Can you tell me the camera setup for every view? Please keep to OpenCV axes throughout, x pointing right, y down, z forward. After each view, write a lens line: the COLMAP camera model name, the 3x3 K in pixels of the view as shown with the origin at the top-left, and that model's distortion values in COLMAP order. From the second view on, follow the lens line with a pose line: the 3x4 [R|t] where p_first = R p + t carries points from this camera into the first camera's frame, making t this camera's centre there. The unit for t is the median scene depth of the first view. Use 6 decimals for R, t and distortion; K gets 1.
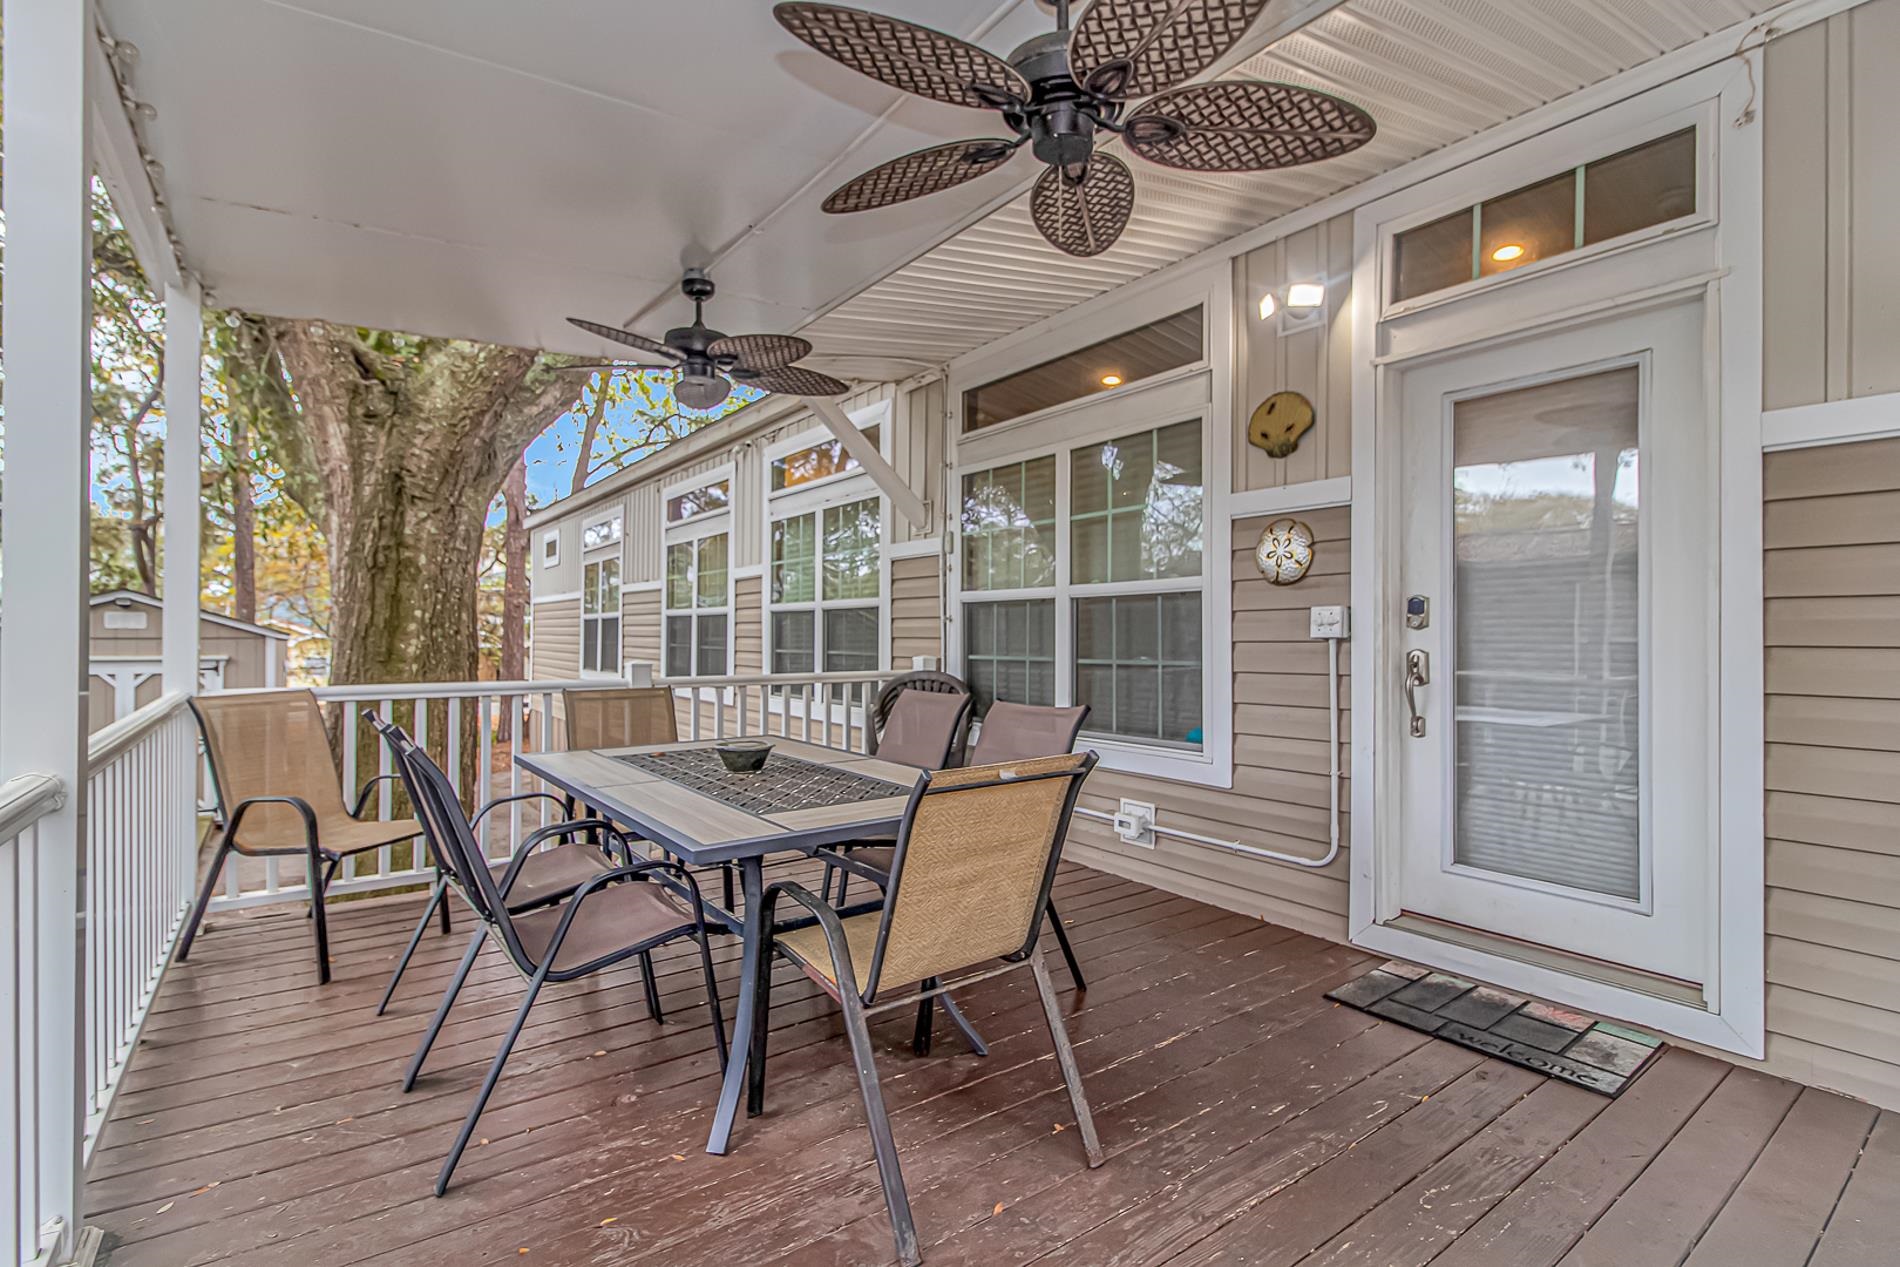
lens RADIAL K [[884.1, 0, 958.9], [0, 884.1, 635.4], [0, 0, 1]] dist [-0.000552, -0.000195]
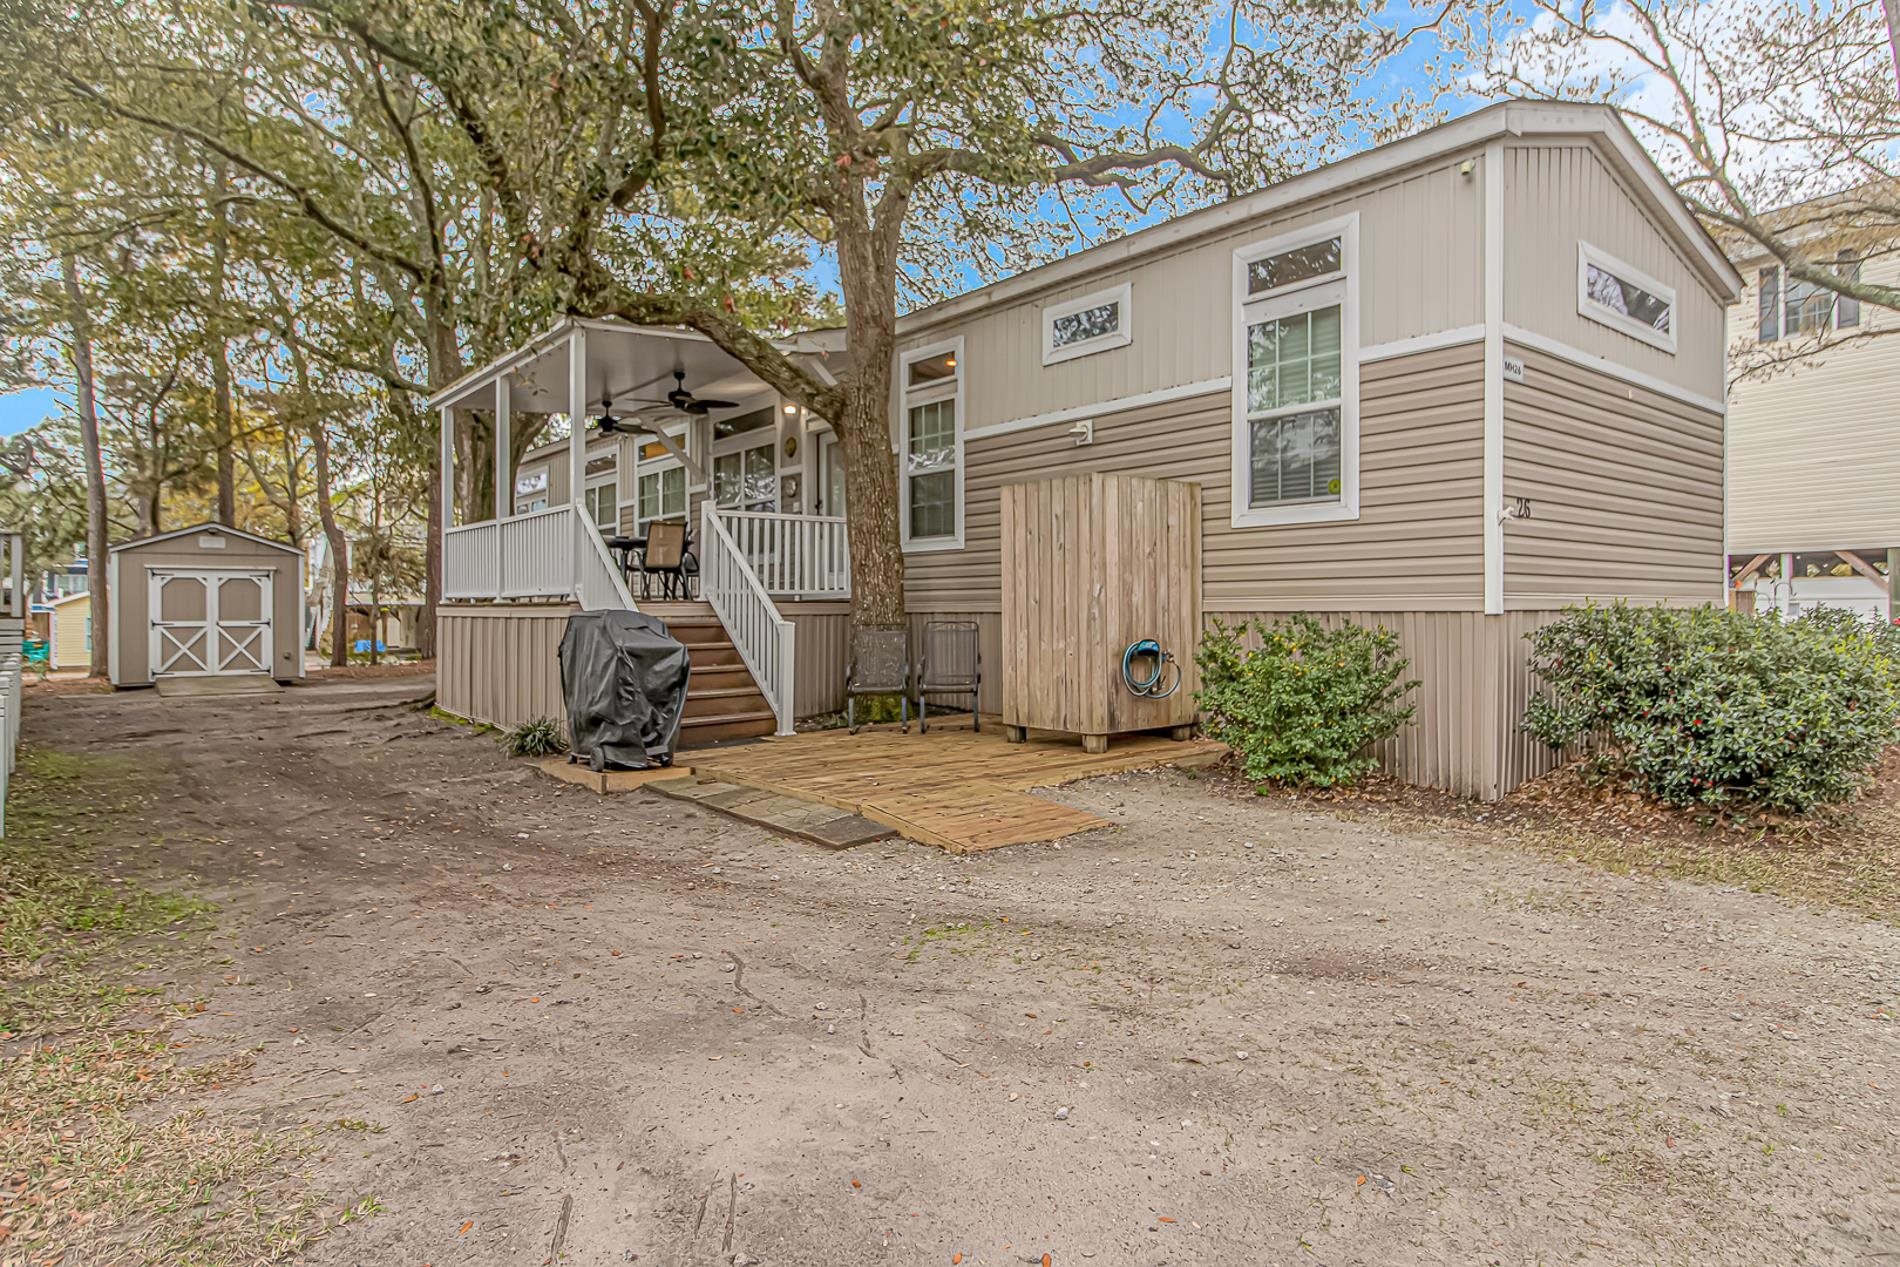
lens RADIAL K [[1082.1, 0, 944.7], [0, 1082.1, 626.6], [0, 0, 1]] dist [-0.002773, -0.000343]
pose [[0.999277, -0.004869, 0.037693, 0.478524], [0.004387, 0.999908, 0.012862, 0.223863], [-0.037752, -0.012688, 0.999207, -1.824257]]
